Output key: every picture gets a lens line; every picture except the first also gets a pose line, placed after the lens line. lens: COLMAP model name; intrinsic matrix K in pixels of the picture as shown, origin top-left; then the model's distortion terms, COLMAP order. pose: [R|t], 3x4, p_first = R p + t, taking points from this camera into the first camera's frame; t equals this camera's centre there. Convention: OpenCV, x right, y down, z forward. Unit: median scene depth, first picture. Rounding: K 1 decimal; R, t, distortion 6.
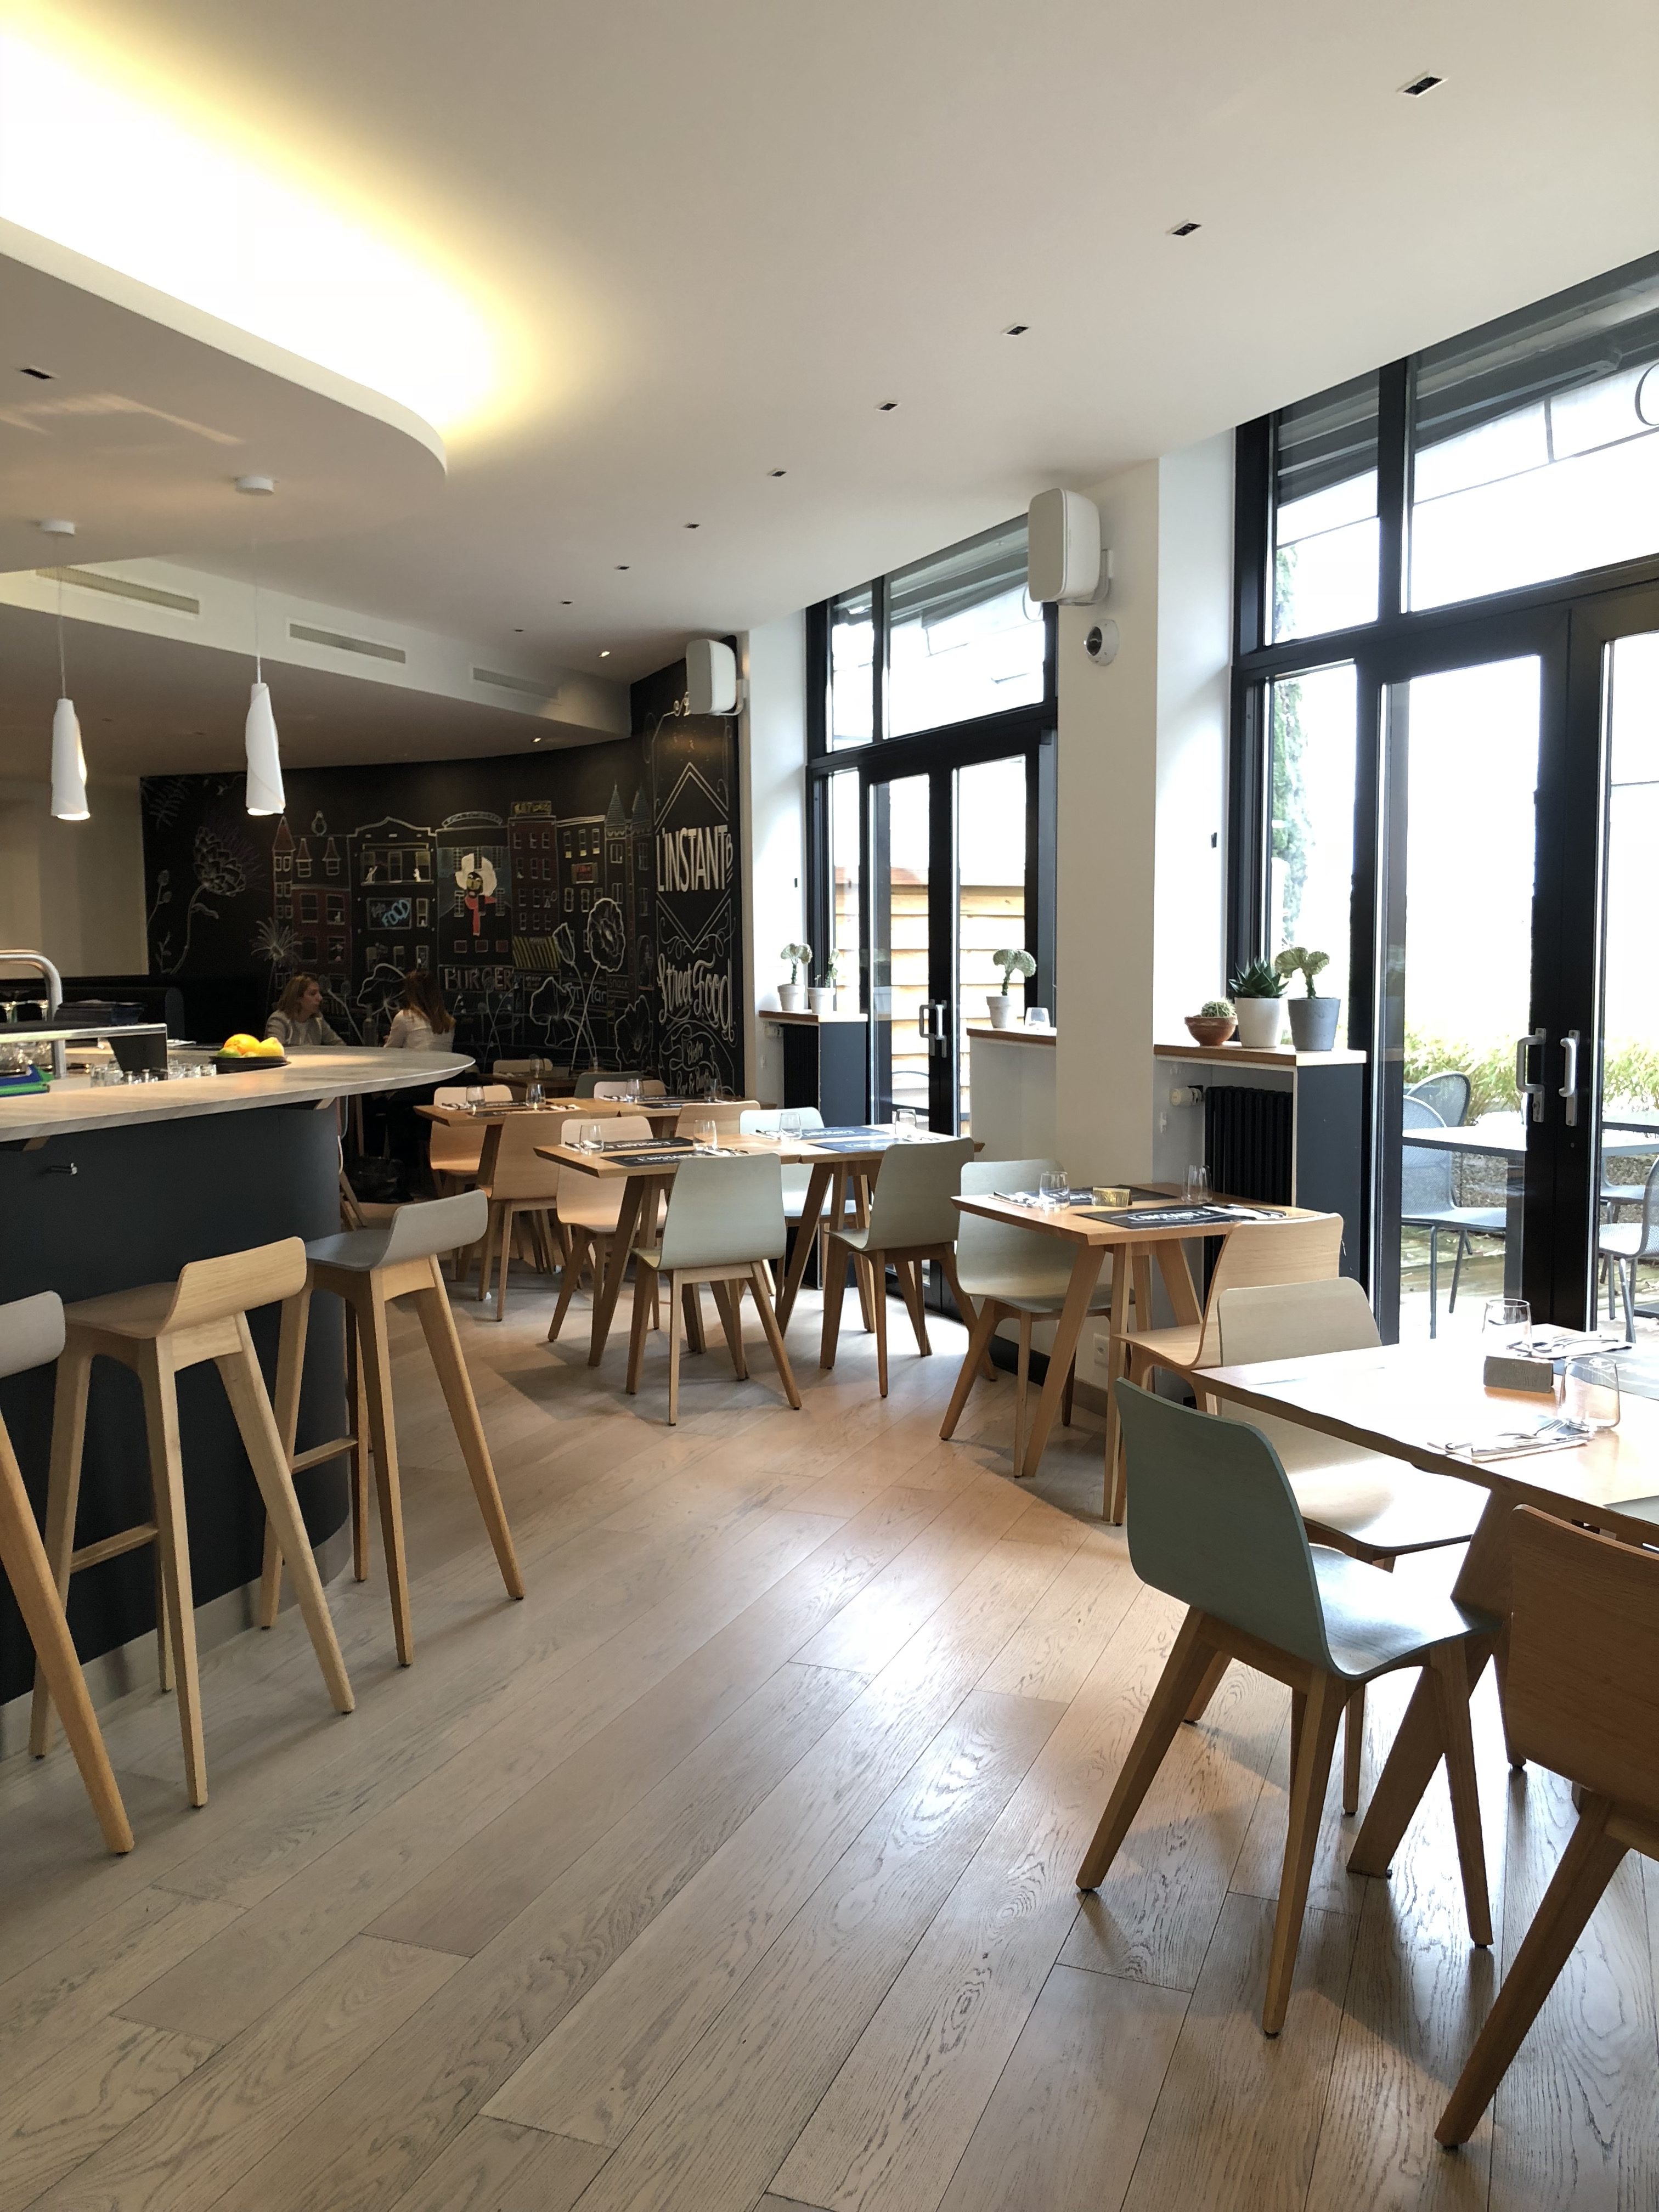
lens RADIAL K [[1841.7, 0, 834.0], [0, 1841.7, 1108.5], [0, 0, 1]] dist [-0.056159, -0.001769]
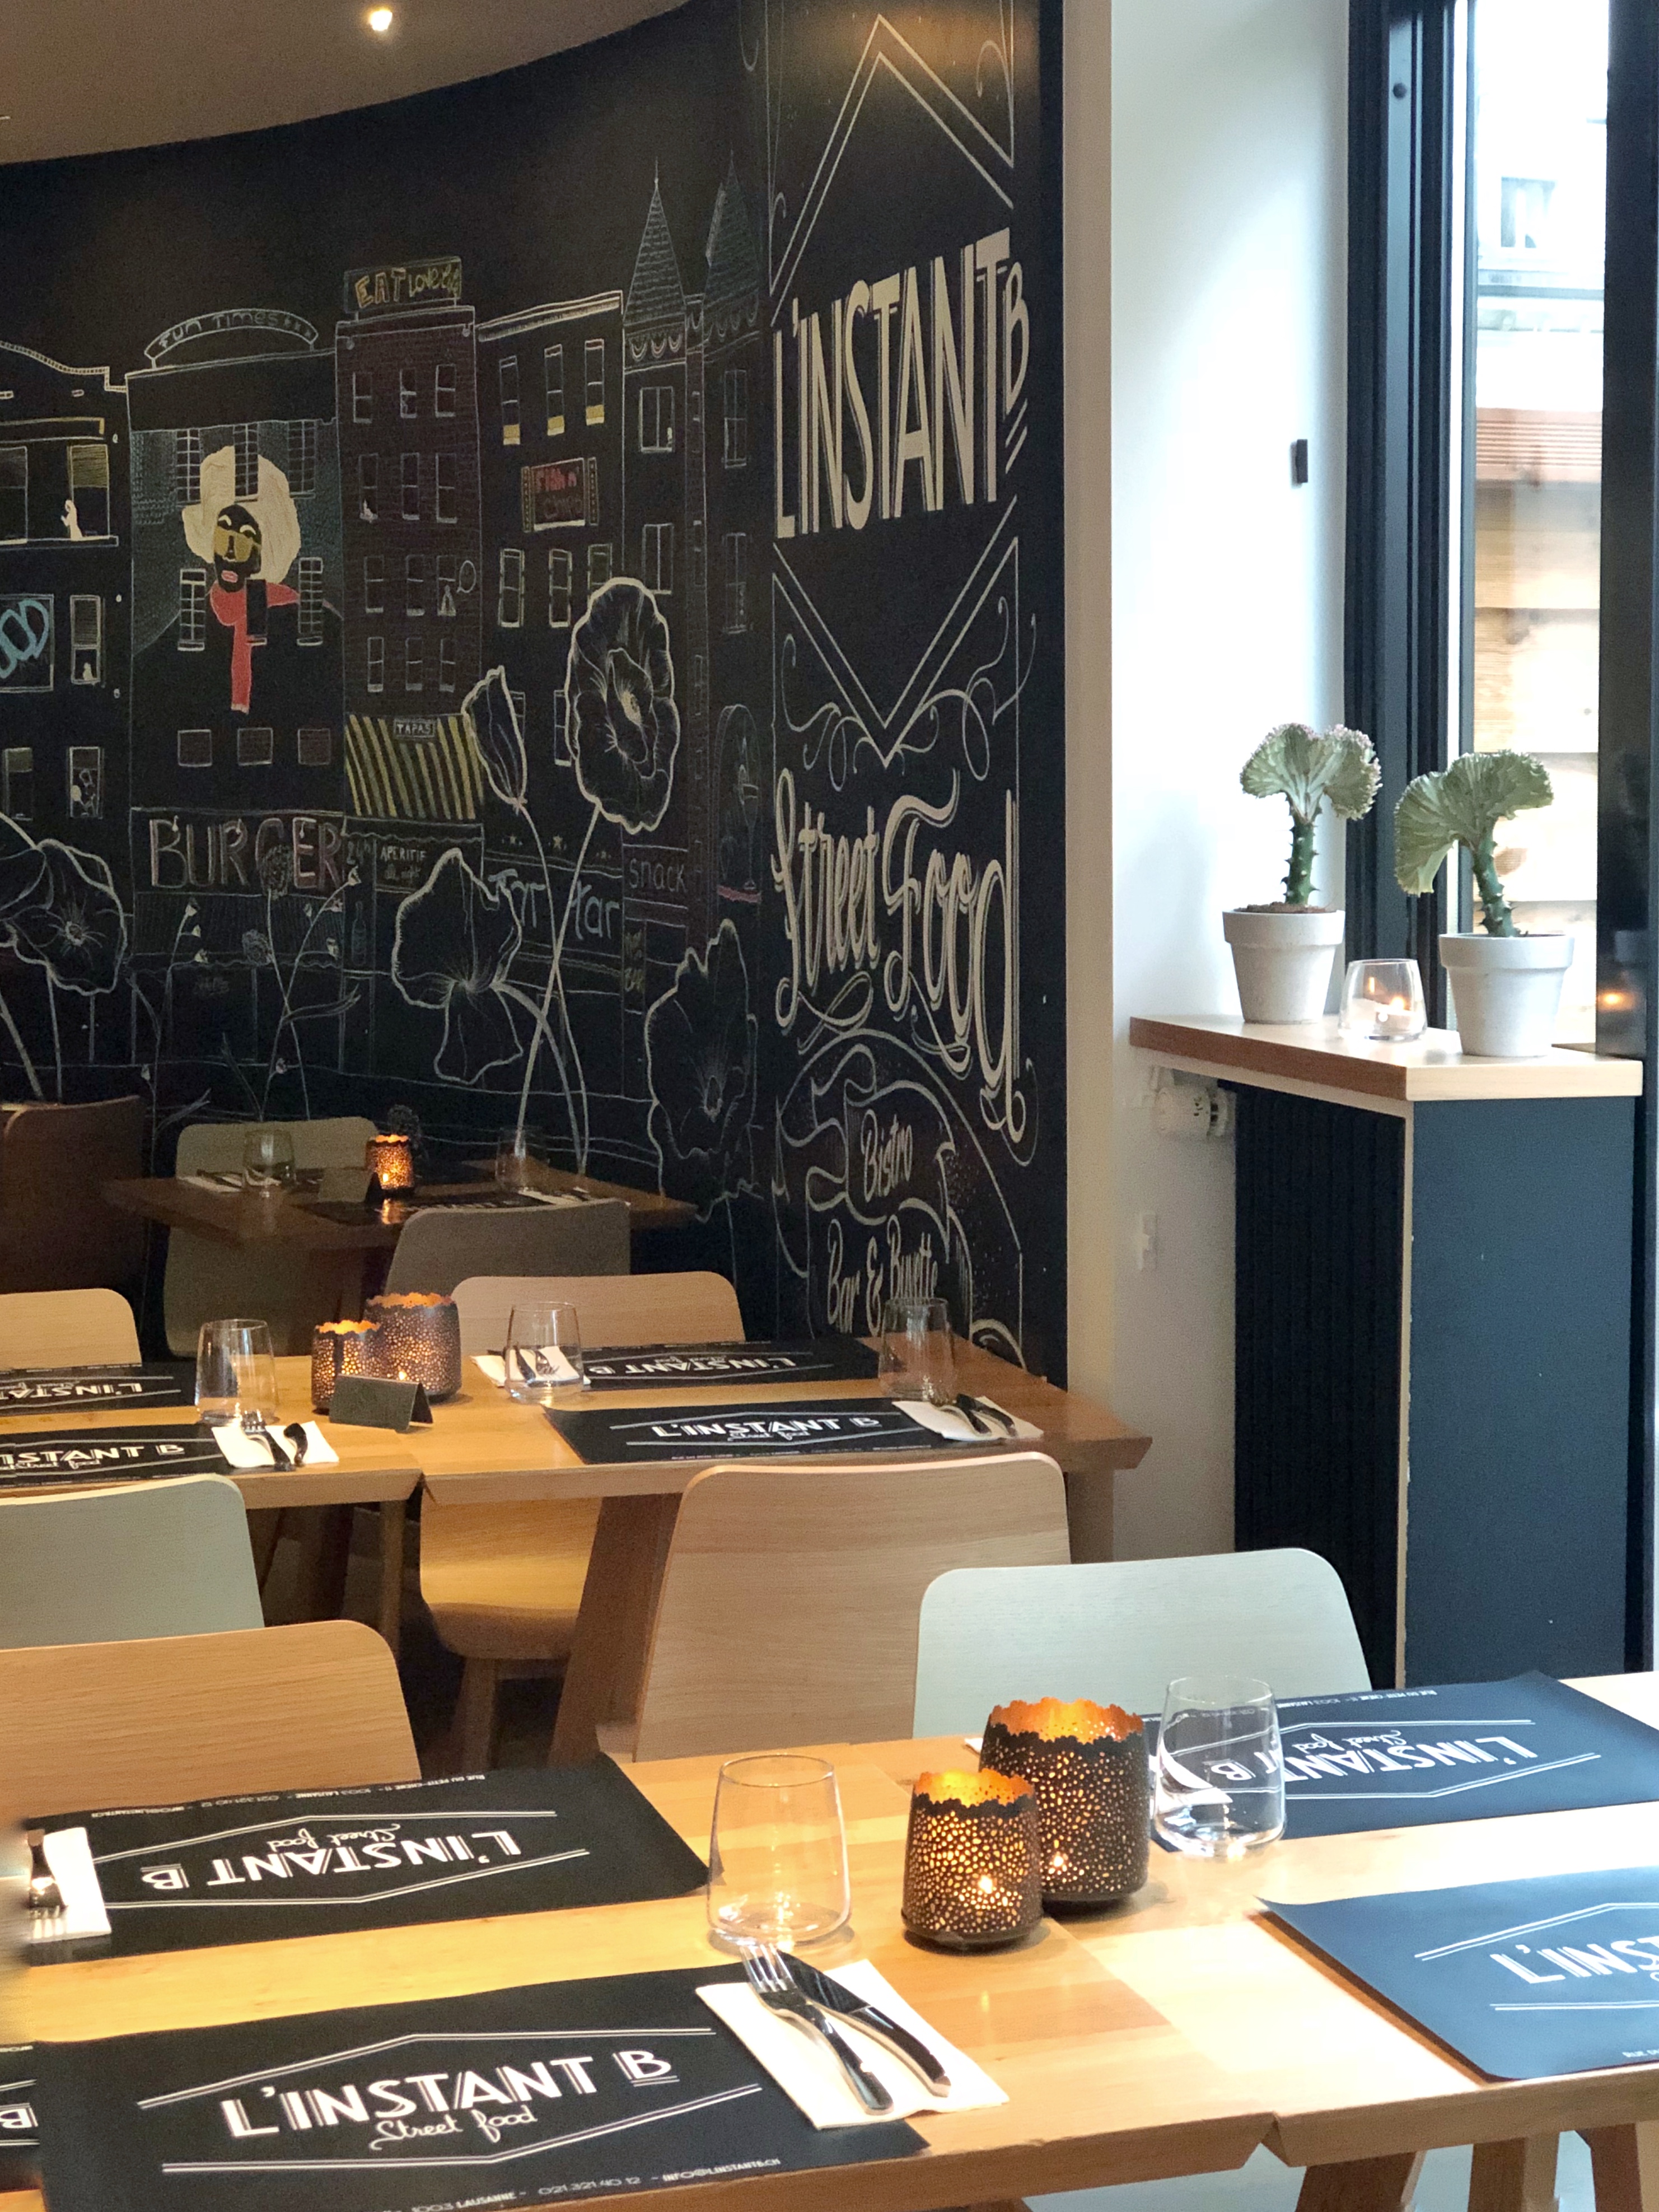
lens RADIAL K [[3656.7, 0, 825.0], [0, 3656.7, 1109.4], [0, 0, 1]] dist [0.098739, 0.000000]
pose [[0.990456, 0.008382, -0.137575, -0.012441], [-0.007215, 0.999934, 0.008985, -0.035946], [0.137641, -0.007907, 0.990451, 0.428869]]
